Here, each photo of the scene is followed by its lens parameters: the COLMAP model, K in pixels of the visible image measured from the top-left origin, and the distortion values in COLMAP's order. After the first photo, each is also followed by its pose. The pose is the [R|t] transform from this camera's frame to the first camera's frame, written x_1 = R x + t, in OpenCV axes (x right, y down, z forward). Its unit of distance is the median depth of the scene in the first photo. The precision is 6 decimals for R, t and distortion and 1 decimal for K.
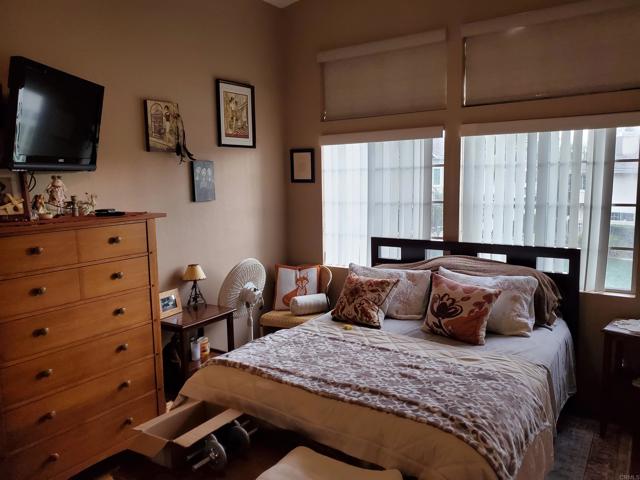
lens RADIAL K [[499.7, 0, 322.5], [0, 499.7, 239.1], [0, 0, 1]] dist [0.168503, -0.346795]
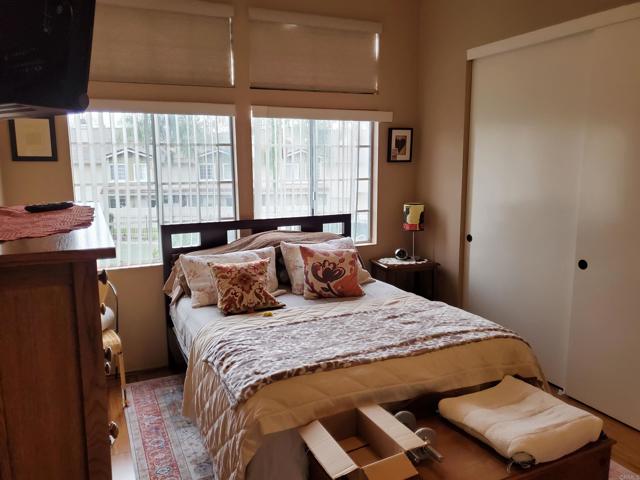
lens RADIAL K [[499.7, 0, 322.5], [0, 499.7, 239.1], [0, 0, 1]] dist [0.168503, -0.346795]
pose [[0.505572, -0.123024, 0.853968, -0.697147], [0.107518, 0.991050, 0.079119, -0.026150], [-0.856059, 0.051817, 0.514275, 0.435093]]
